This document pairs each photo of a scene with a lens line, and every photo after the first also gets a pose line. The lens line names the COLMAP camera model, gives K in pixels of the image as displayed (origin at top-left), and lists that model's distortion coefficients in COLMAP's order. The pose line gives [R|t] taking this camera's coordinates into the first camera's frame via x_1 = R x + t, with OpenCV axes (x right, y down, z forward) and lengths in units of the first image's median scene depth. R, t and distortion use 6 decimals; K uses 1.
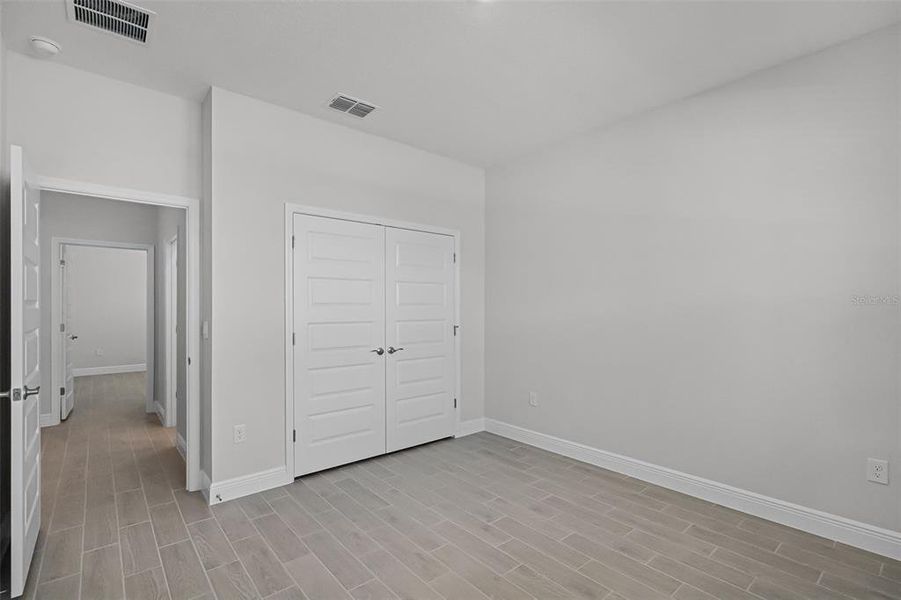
lens RADIAL K [[409.6, 0, 447.7], [0, 409.6, 306.0], [0, 0, 1]] dist [0.002189, 0.000035]
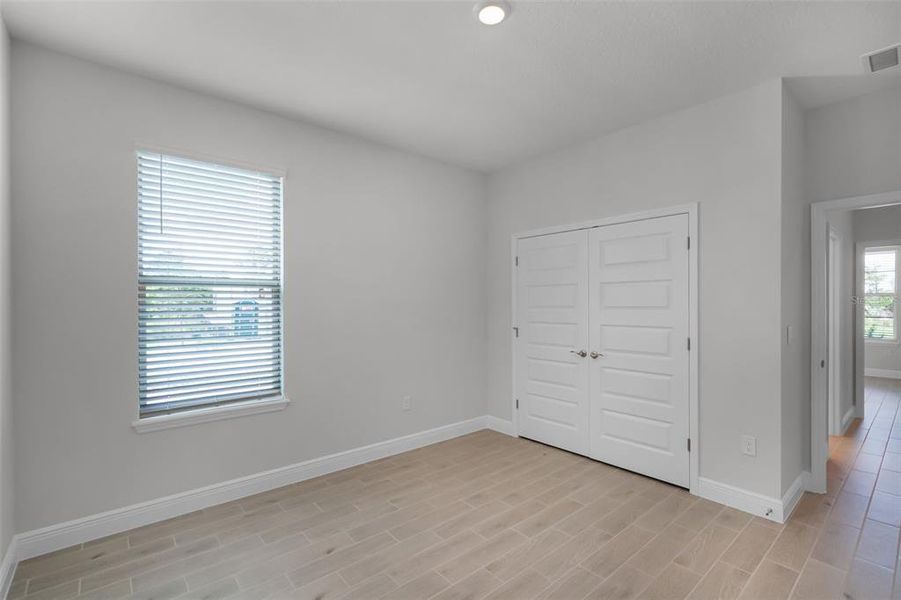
lens RADIAL K [[409.6, 0, 450.0], [0, 409.6, 304.4], [0, 0, 1]] dist [0.002189, 0.000035]
pose [[-0.001442, -0.006910, -0.999975, 0.941407], [0.002642, 0.999973, -0.006914, -0.008709], [0.999995, -0.002652, -0.001424, 0.728891]]
